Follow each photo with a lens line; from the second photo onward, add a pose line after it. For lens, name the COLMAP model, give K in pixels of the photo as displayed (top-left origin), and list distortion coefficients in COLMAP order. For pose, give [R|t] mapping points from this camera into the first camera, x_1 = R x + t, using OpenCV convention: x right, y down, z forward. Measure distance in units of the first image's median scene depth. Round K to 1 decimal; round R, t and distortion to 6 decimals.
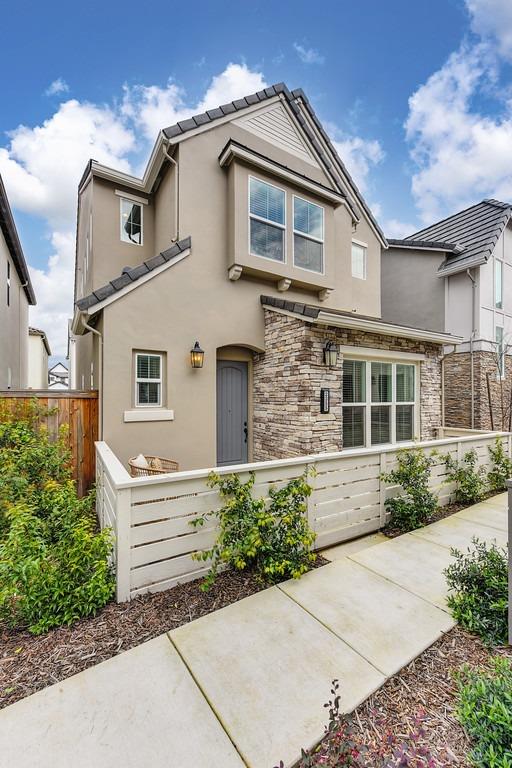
lens RADIAL K [[305.0, 0, 255.8], [0, 305.0, 394.3], [0, 0, 1]] dist [0.010908, -0.000673]
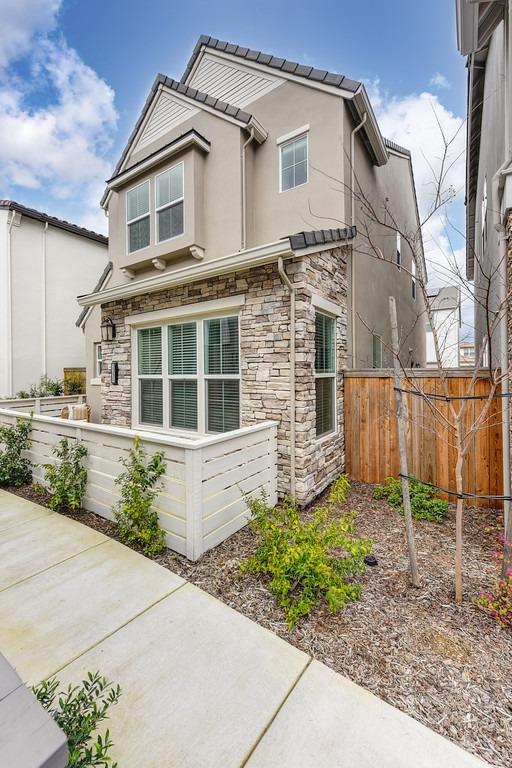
lens RADIAL K [[304.5, 0, 254.3], [0, 304.5, 365.2], [0, 0, 1]] dist [0.012686, -0.000154]
pose [[0.416496, -0.018644, -0.908946, 1.307091], [0.025575, 0.999634, -0.008786, 0.015076], [0.908778, -0.019587, 0.416821, 0.927840]]
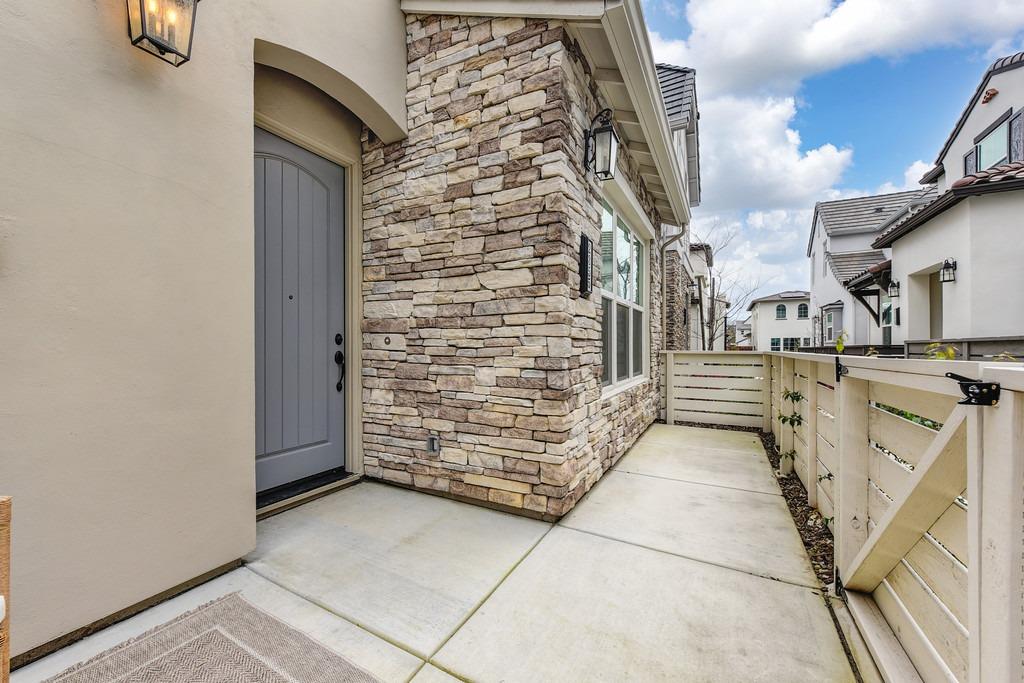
lens RADIAL K [[406.7, 0, 517.2], [0, 406.7, 341.9], [0, 0, 1]] dist [0.010908, -0.000673]
pose [[0.865018, 0.001931, 0.501738, -0.106401], [-0.005070, 0.999975, 0.004892, 0.110072], [-0.501716, -0.006775, 0.865006, 0.546502]]
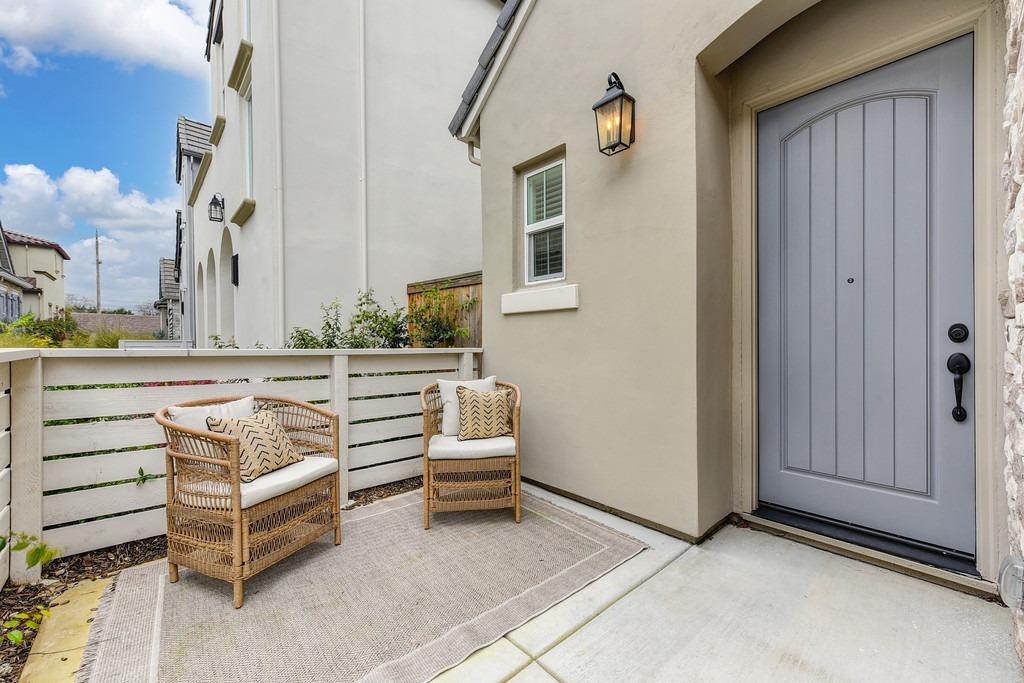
lens RADIAL K [[406.7, 0, 517.2], [0, 406.7, 341.9], [0, 0, 1]] dist [0.010908, -0.000673]
pose [[0.193208, -0.003070, -0.981153, 0.212886], [0.004502, 0.999987, -0.002243, 0.116483], [0.981147, -0.003984, 0.193219, 0.735536]]
